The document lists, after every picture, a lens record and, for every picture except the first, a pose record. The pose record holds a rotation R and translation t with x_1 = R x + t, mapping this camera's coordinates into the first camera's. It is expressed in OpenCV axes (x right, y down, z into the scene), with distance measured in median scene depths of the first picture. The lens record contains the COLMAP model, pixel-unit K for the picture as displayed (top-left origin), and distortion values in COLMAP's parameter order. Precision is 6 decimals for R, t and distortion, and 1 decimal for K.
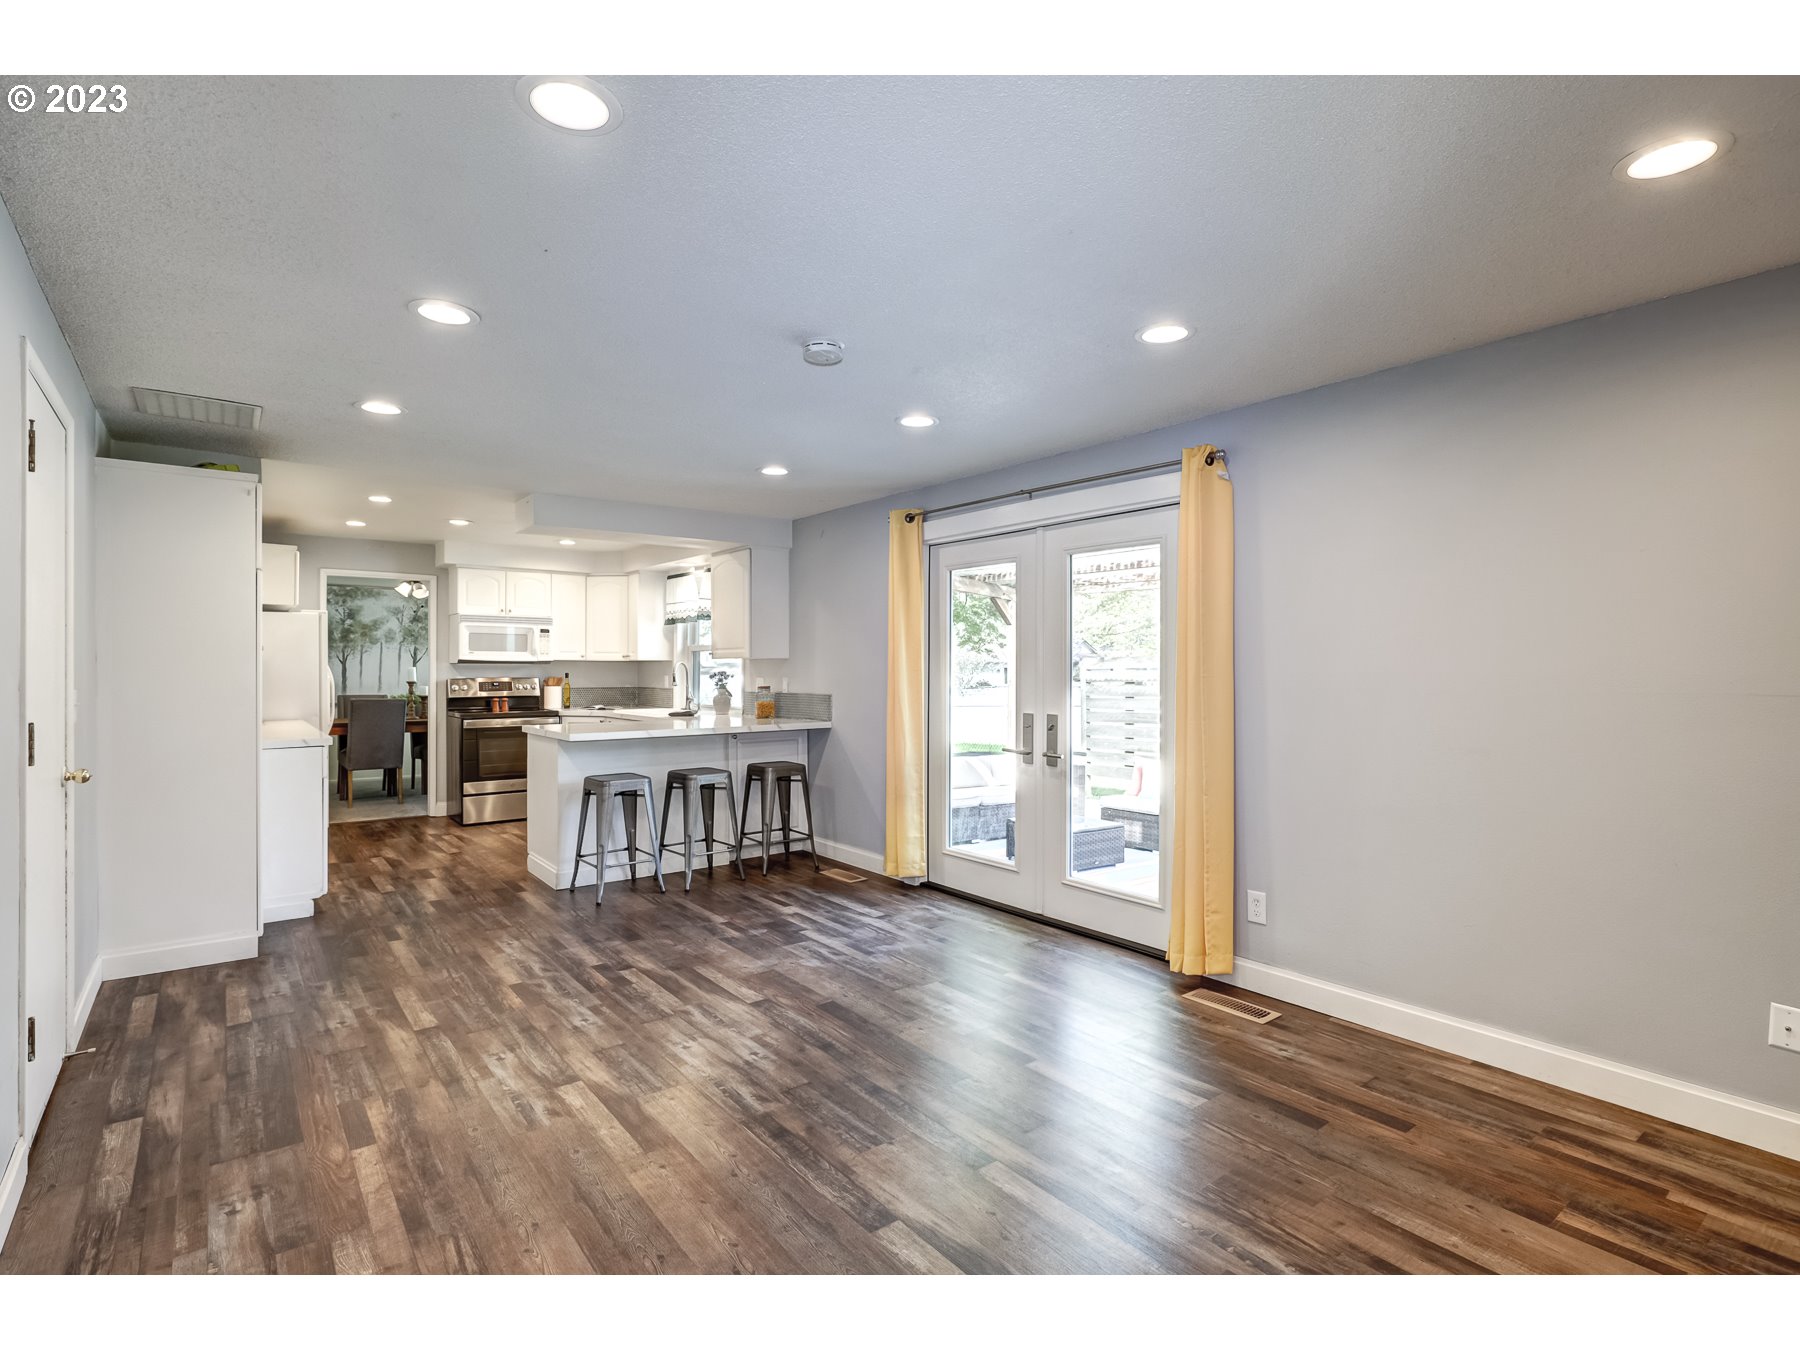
lens RADIAL K [[897.0, 0, 900.0], [0, 897.0, 675.0], [0, 0, 1]] dist [-0.001578, 0.000440]
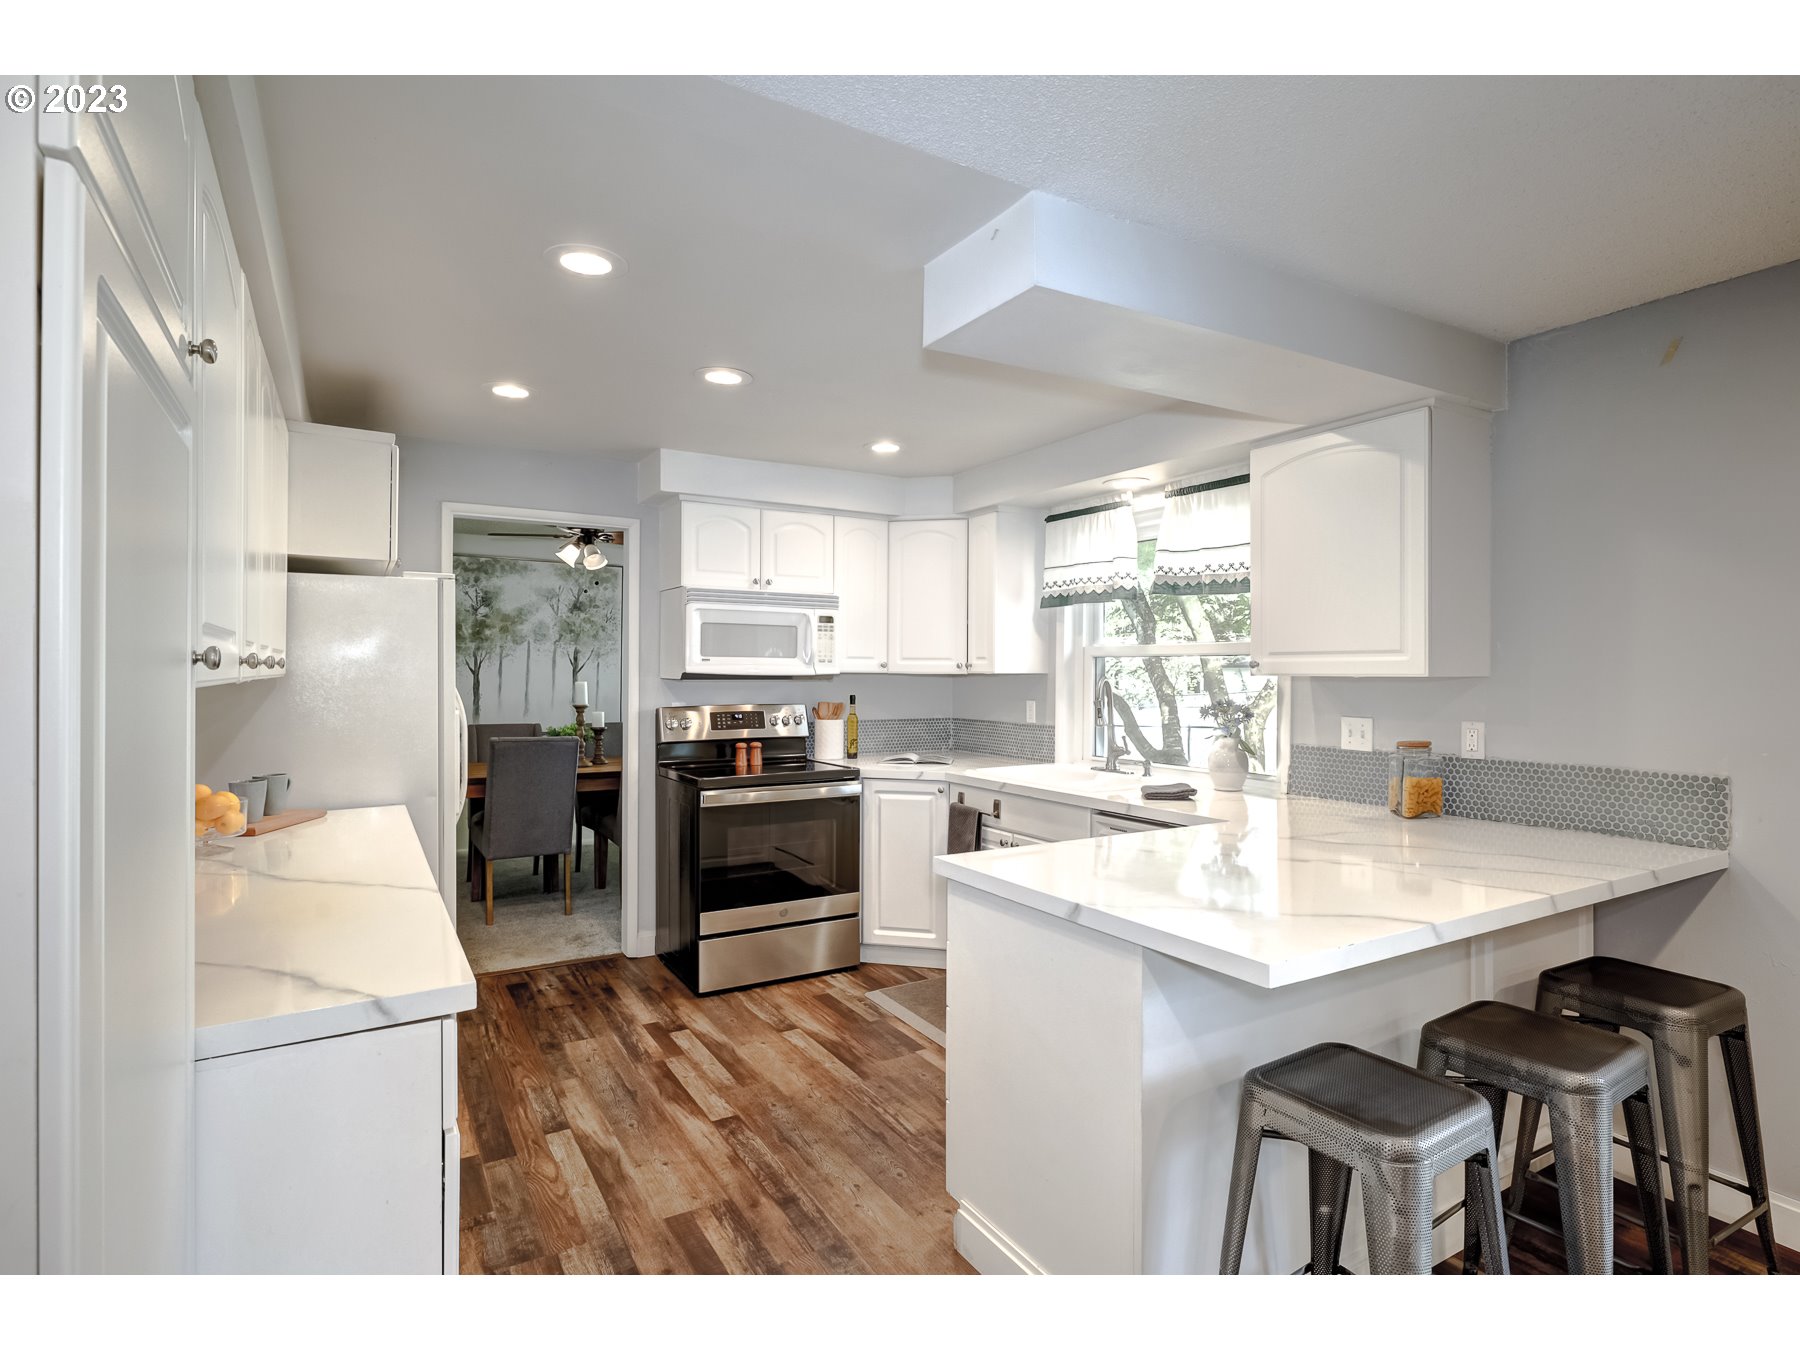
lens RADIAL K [[914.7, 0, 900.0], [0, 914.7, 675.0], [0, 0, 1]] dist [-0.001806, -0.000378]
pose [[0.993347, 0.001614, -0.115148, -0.280586], [-0.001486, 0.999998, 0.001196, -0.015815], [0.115150, -0.001017, 0.993348, 0.442400]]
